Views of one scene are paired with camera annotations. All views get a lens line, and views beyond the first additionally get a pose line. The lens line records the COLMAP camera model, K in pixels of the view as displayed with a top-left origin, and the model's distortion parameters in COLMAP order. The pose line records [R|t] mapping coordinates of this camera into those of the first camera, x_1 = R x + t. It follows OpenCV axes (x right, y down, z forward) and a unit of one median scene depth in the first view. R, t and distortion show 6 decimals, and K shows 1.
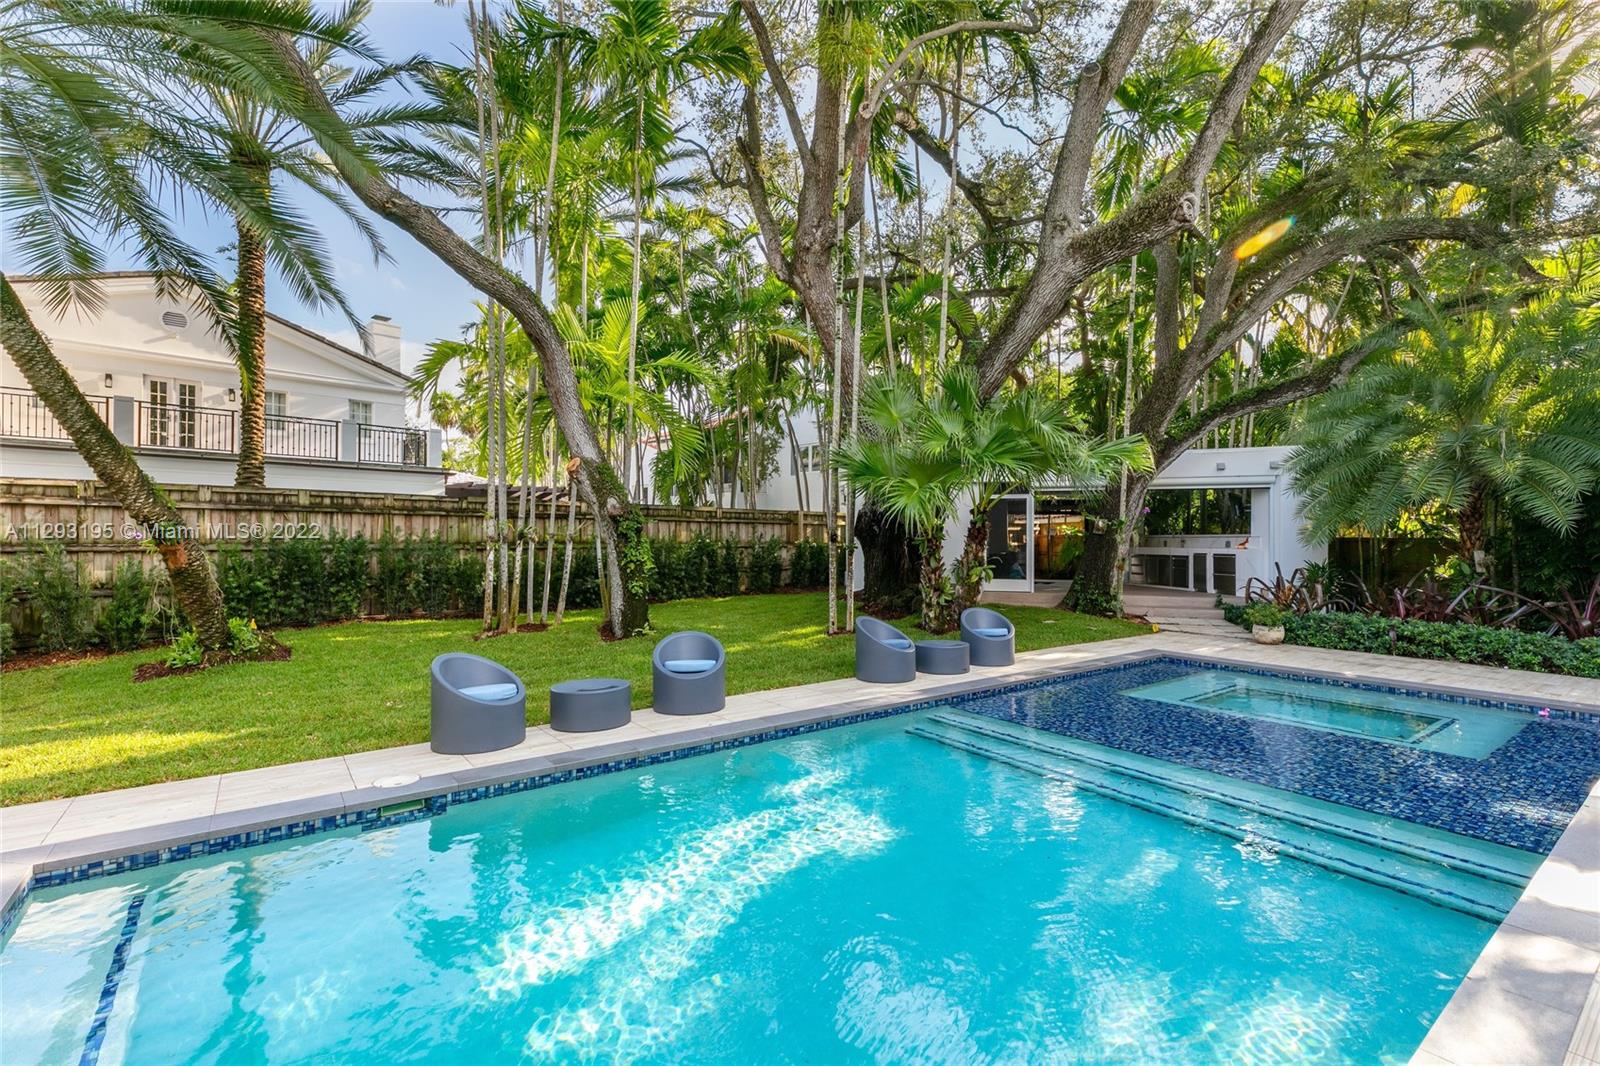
lens RADIAL K [[715.8, 0, 793.4], [0, 715.8, 536.1], [0, 0, 1]] dist [-0.001855, -0.000392]
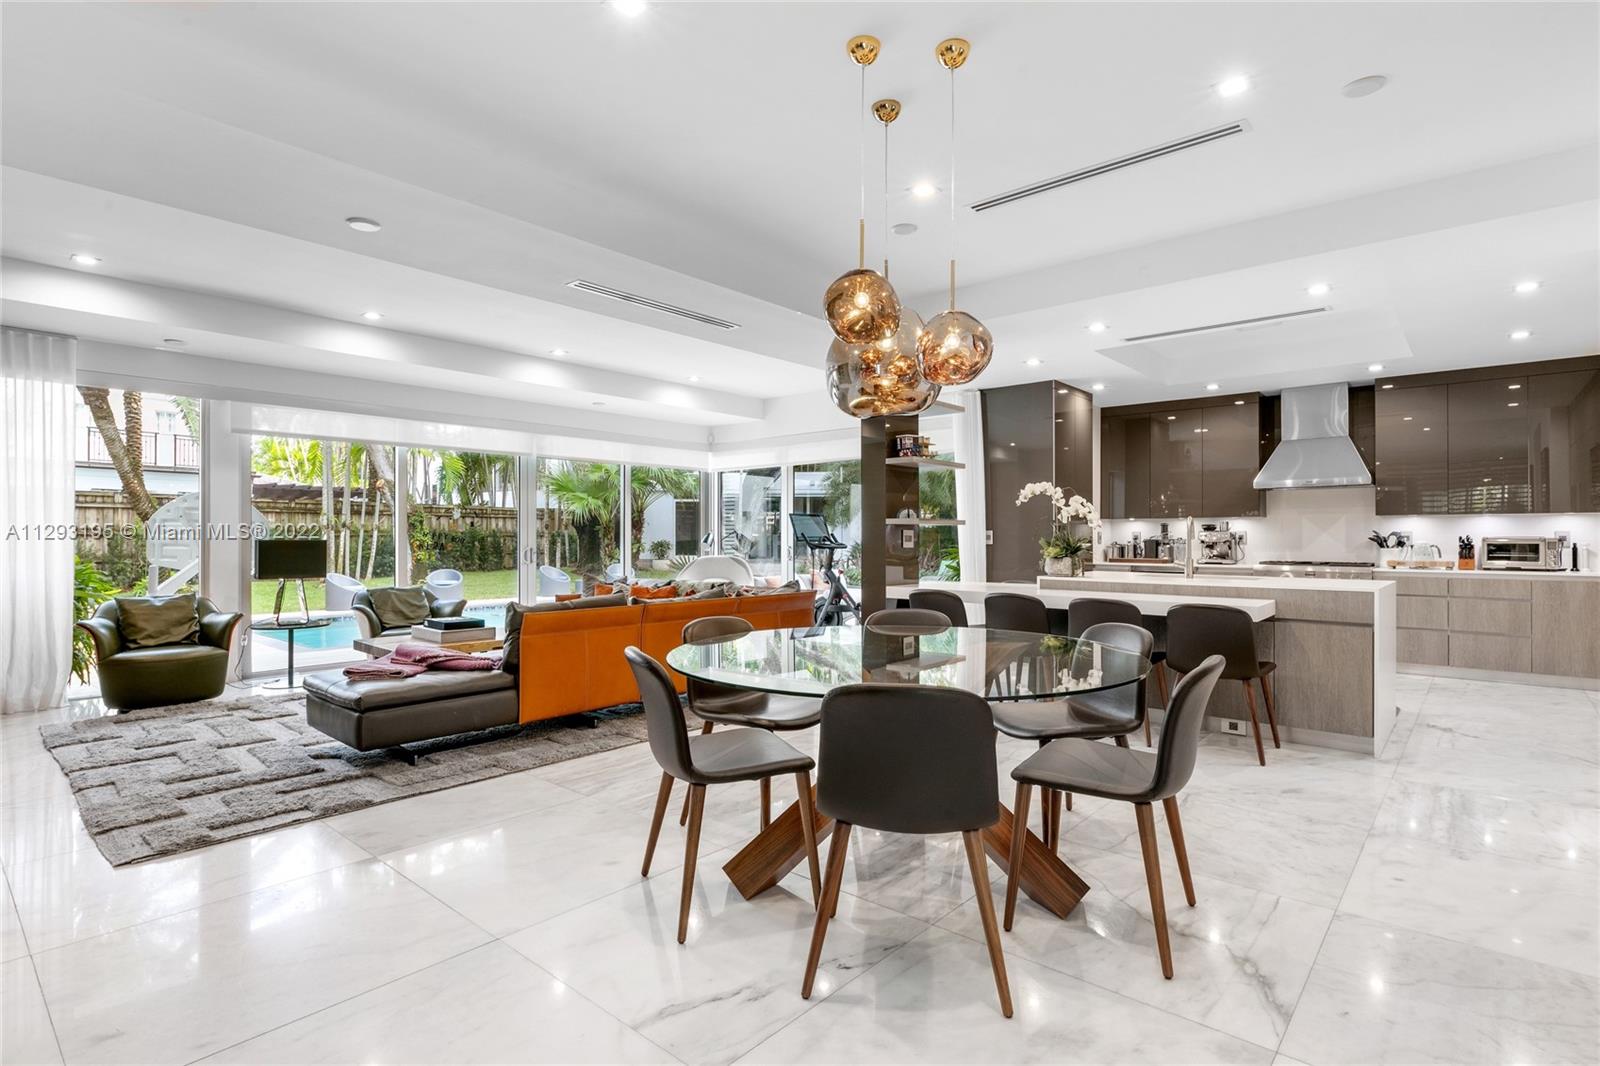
lens RADIAL K [[811.4, 0, 796.5], [0, 811.4, 539.0], [0, 0, 1]] dist [-0.002405, -0.001485]
pose [[0.978428, -0.002720, 0.206568, 0.233765], [0.001518, 0.999981, 0.005976, 0.020443], [-0.206580, -0.005533, 0.978414, -0.973984]]
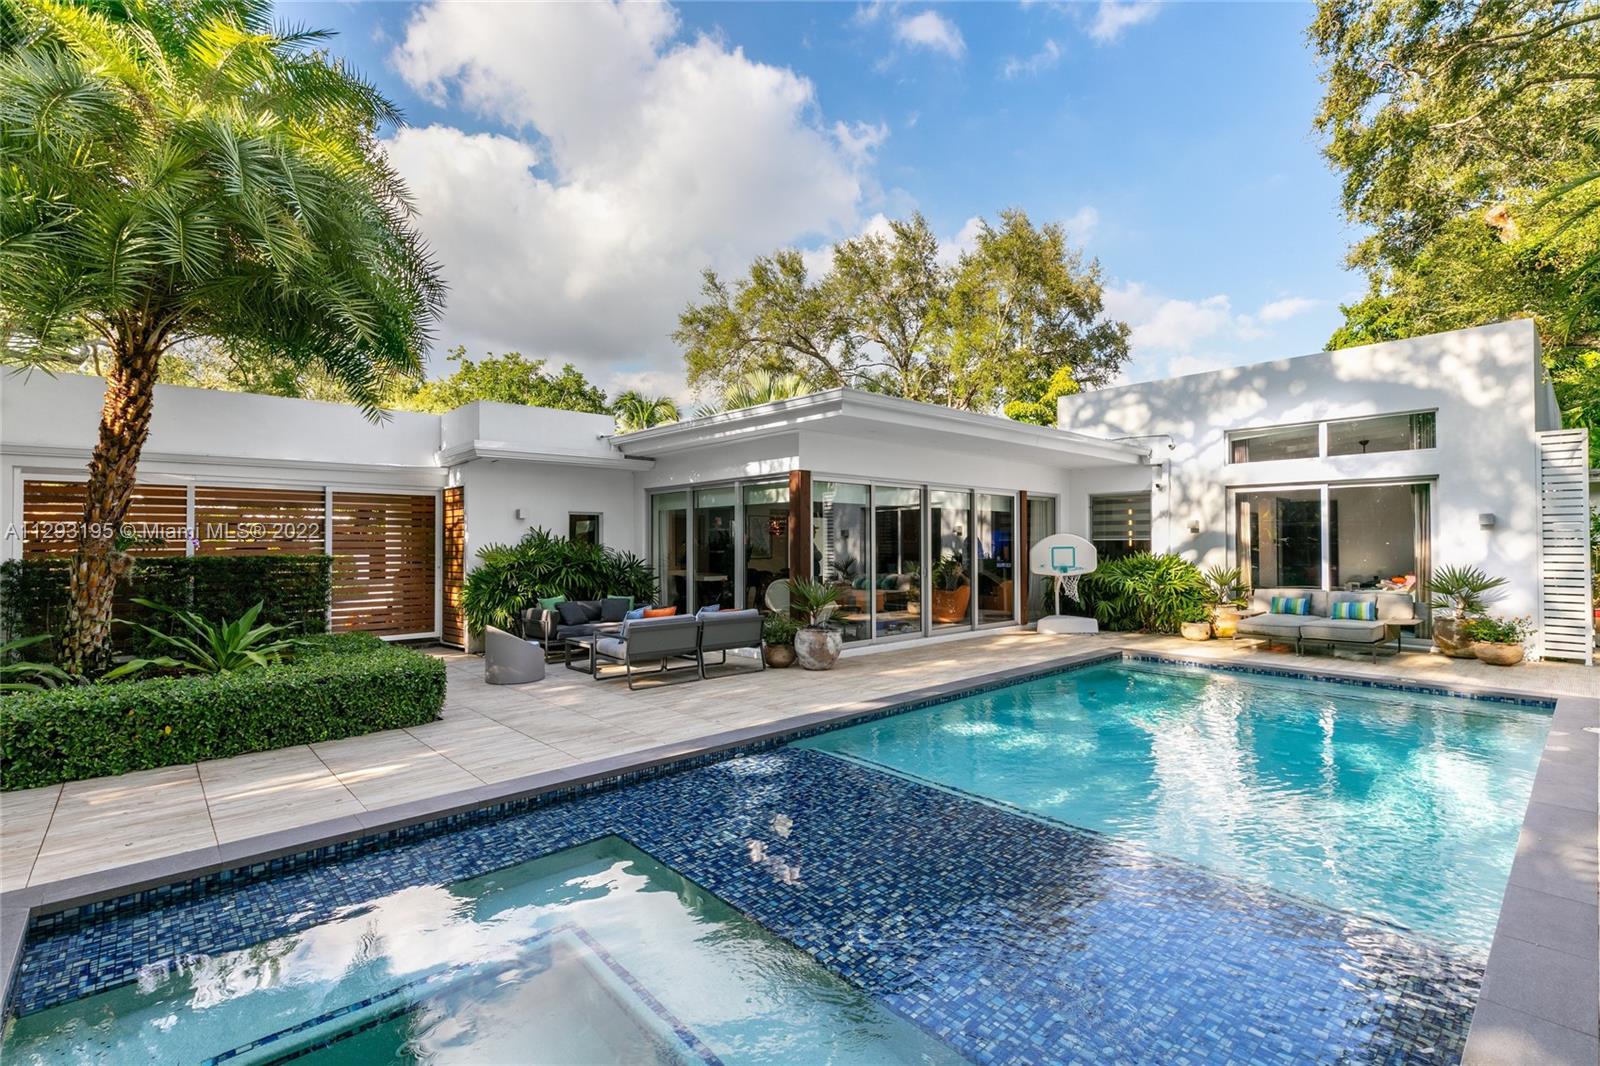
lens RADIAL K [[715.8, 0, 793.5], [0, 715.8, 534.9], [0, 0, 1]] dist [-0.001855, -0.000392]
pose [[-0.995430, -0.000918, -0.095490, 0.417973], [0.000630, 0.999869, -0.016179, 0.003616], [0.095492, -0.016165, -0.995299, 0.885164]]
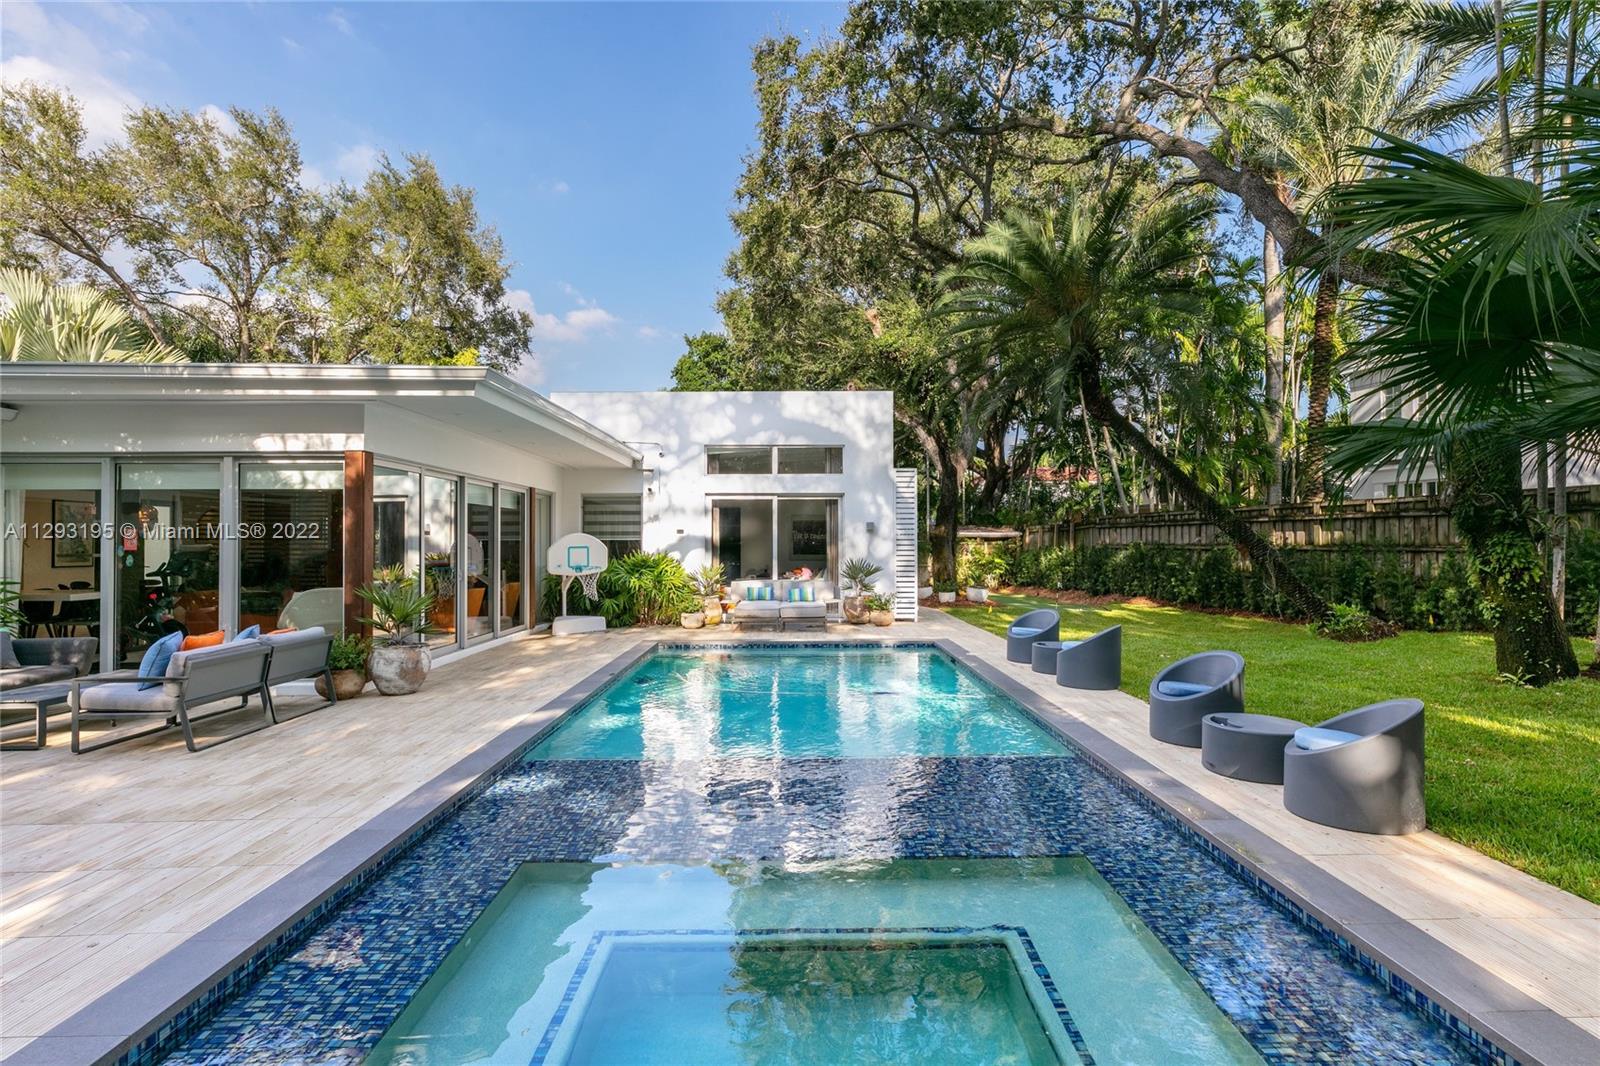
lens RADIAL K [[811.4, 0, 802.3], [0, 811.4, 540.2], [0, 0, 1]] dist [-0.002405, -0.001485]
pose [[-0.579664, -0.003602, -0.814848, 0.722982], [0.004915, 0.999957, -0.007916, 0.006038], [0.814841, -0.008594, -0.579621, 0.828423]]
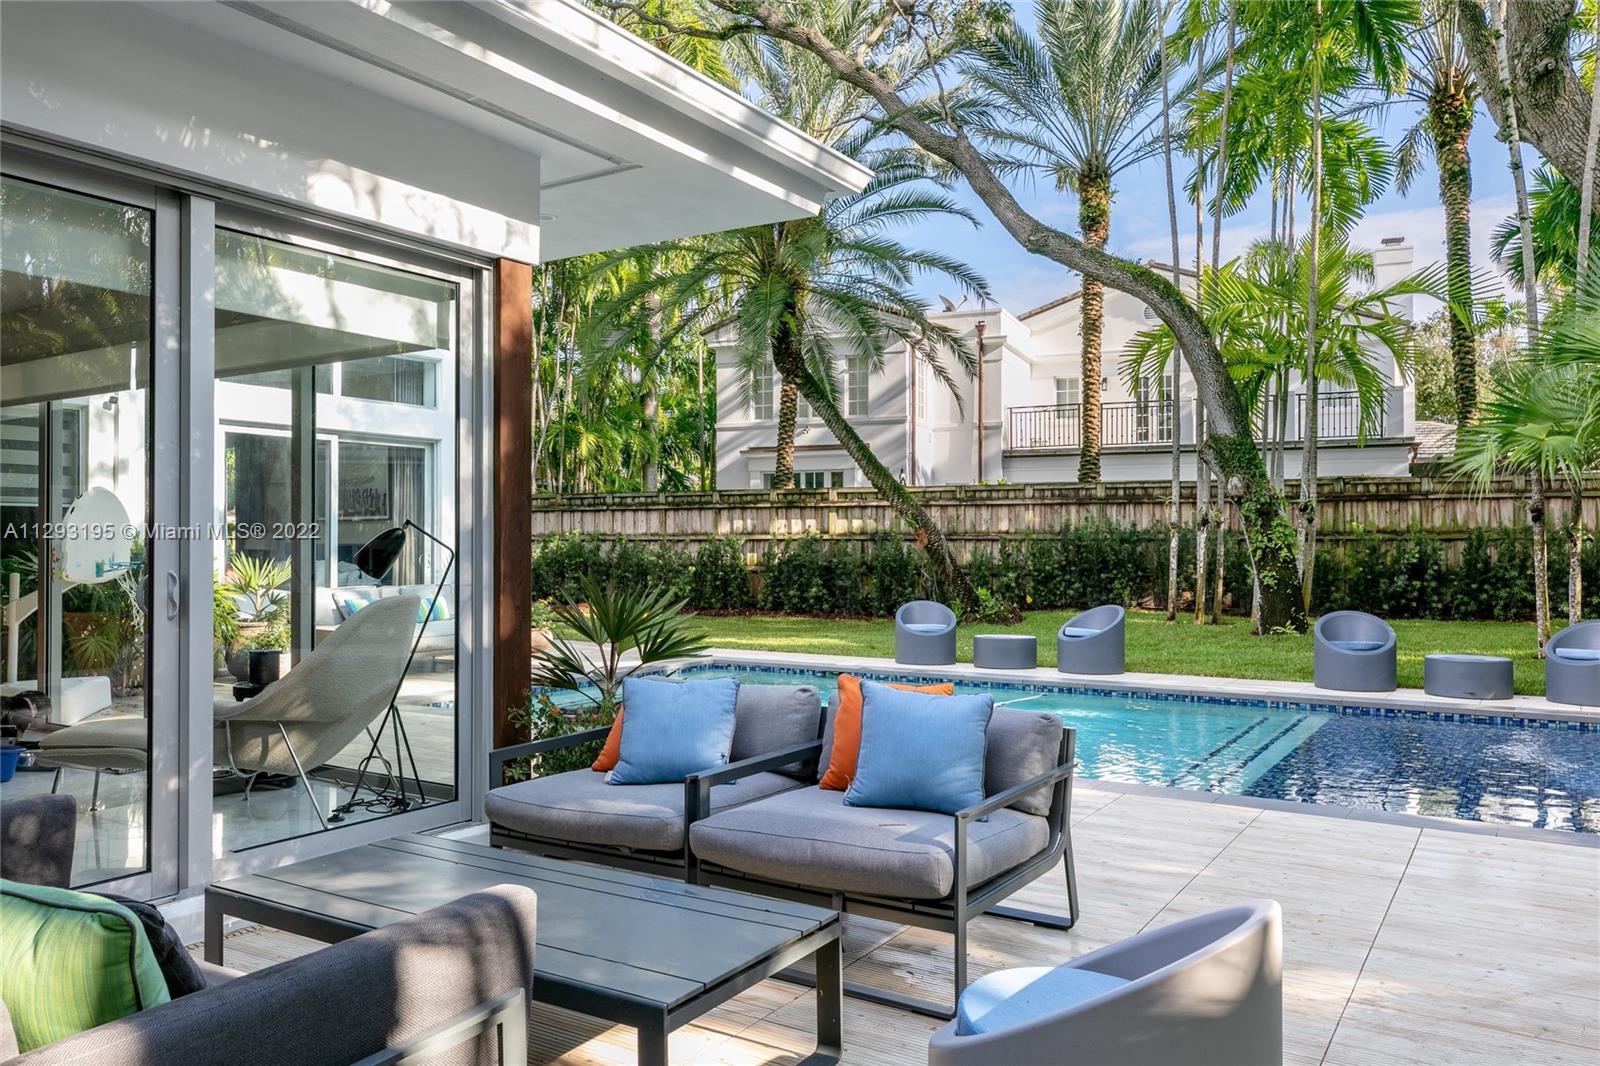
lens RADIAL K [[1174.7, 0, 843.7], [0, 1174.7, 542.2], [0, 0, 1]] dist [0.008404, -0.003595]
pose [[0.386881, -0.004343, -0.922120, 0.825969], [0.006255, 0.999978, -0.002086, 0.026328], [0.922109, -0.004961, 0.386899, -0.031378]]
